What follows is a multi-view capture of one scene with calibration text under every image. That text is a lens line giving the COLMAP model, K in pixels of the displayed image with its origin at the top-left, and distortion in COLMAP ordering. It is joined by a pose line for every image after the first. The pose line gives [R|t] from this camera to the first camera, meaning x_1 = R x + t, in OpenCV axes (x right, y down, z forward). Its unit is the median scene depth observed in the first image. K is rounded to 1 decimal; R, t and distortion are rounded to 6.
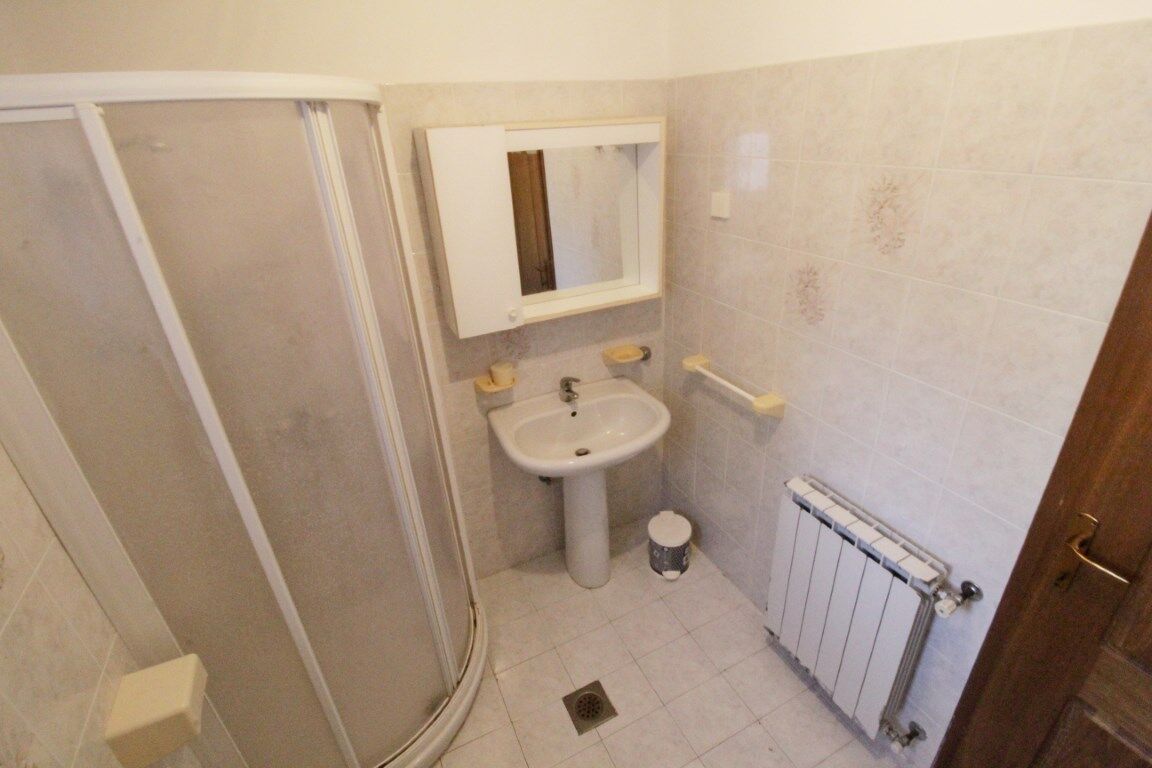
lens RADIAL K [[539.3, 0, 588.8], [0, 539.3, 381.1], [0, 0, 1]] dist [-0.003661, -0.010042]
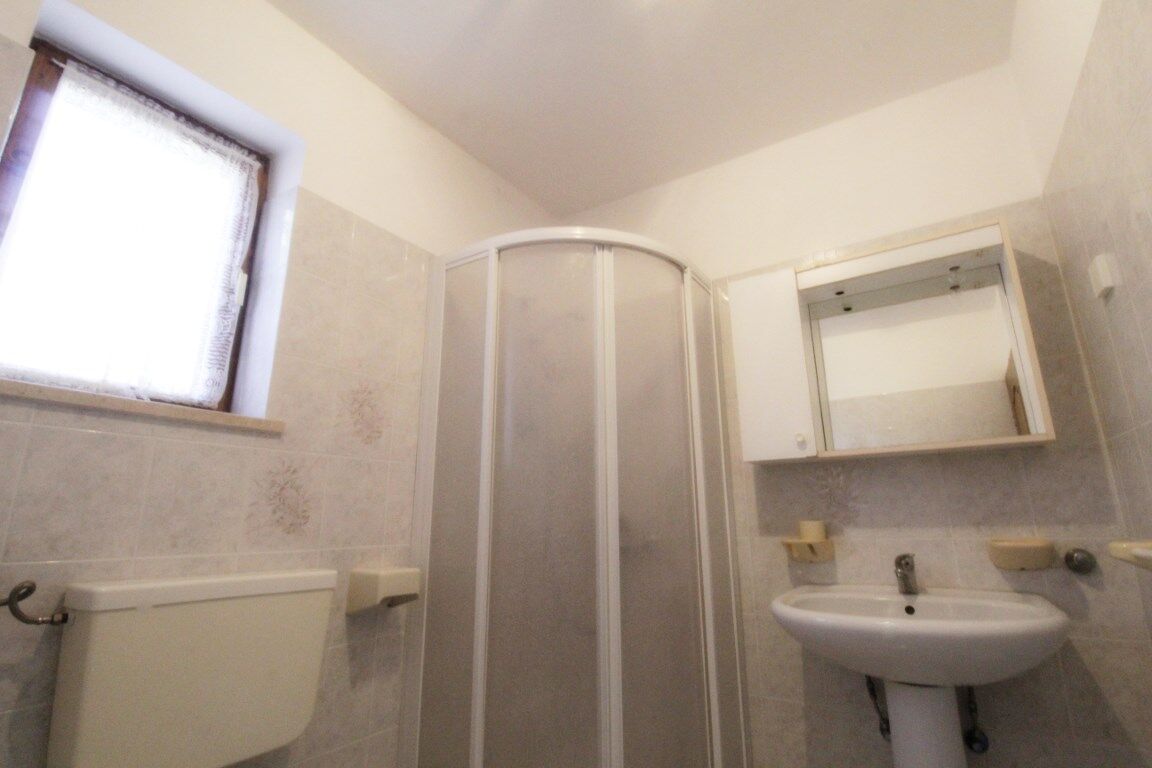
lens RADIAL K [[539.3, 0, 587.3], [0, 539.3, 381.3], [0, 0, 1]] dist [-0.003661, -0.010042]
pose [[0.511351, -0.178041, -0.840727, 0.388083], [-0.387918, 0.825142, -0.410682, 0.261182], [0.766837, 0.536136, 0.352872, 0.292655]]
